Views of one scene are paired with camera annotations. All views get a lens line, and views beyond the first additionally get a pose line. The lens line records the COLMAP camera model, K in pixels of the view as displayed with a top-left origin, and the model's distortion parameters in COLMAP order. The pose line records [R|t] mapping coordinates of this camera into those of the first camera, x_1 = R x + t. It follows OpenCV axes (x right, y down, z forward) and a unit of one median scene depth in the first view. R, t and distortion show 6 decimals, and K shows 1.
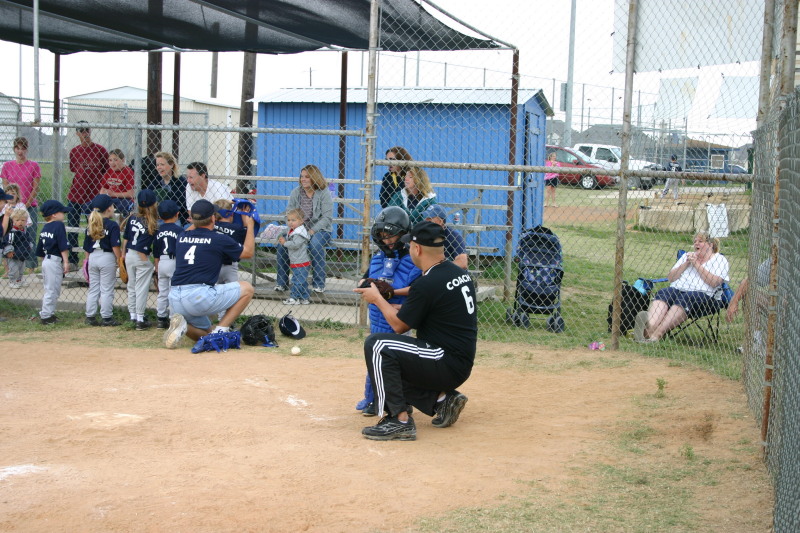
lens RADIAL K [[1223.9, 0, 397.1], [0, 1223.9, 267.0], [0, 0, 1]] dist [-0.002722, 0.000000]
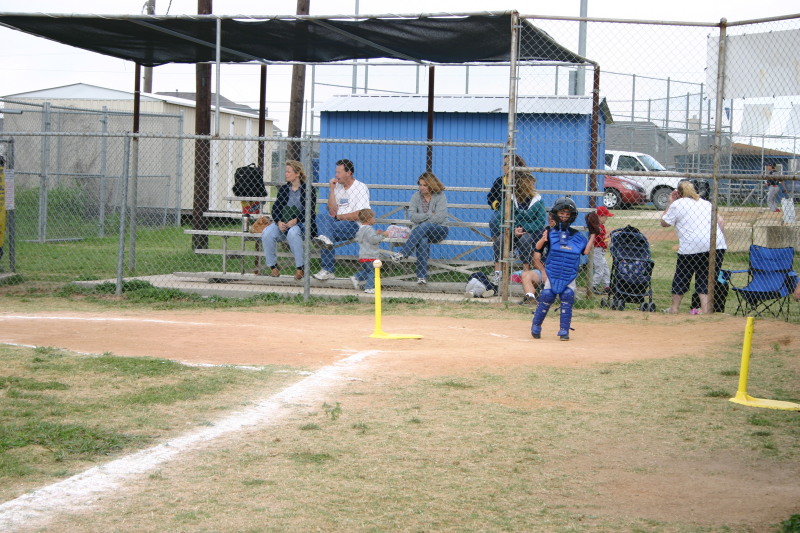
lens RADIAL K [[1865.1, 0, 396.4], [0, 1865.1, 266.8], [0, 0, 1]] dist [0.102826, 0.000000]
pose [[0.998238, -0.004987, 0.059126, -0.200127], [0.007205, 0.999276, -0.037363, 0.067121], [-0.058897, 0.037723, 0.997551, -0.705878]]
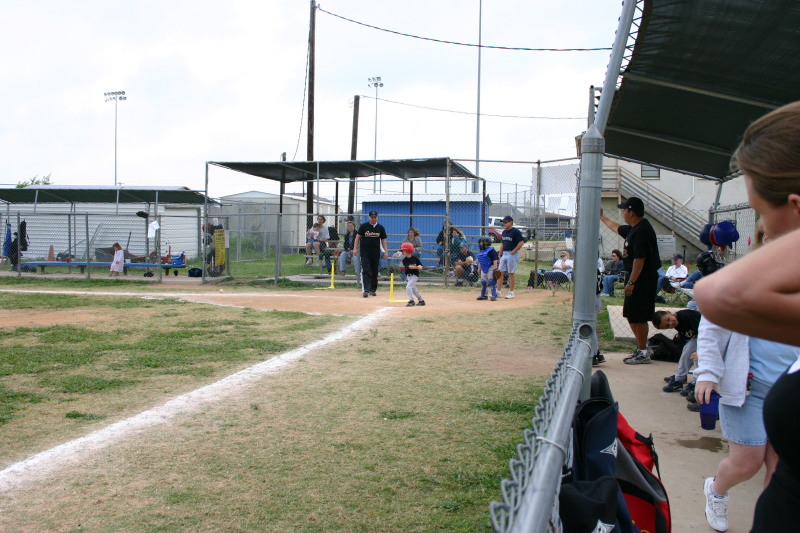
lens RADIAL K [[851.4, 0, 392.9], [0, 851.4, 266.3], [0, 0, 1]] dist [-0.068347, 0.000000]
pose [[0.998125, -0.020504, 0.057673, -0.210339], [0.022968, 0.998837, -0.042401, 0.069320], [-0.056737, 0.043646, 0.997435, -0.760622]]
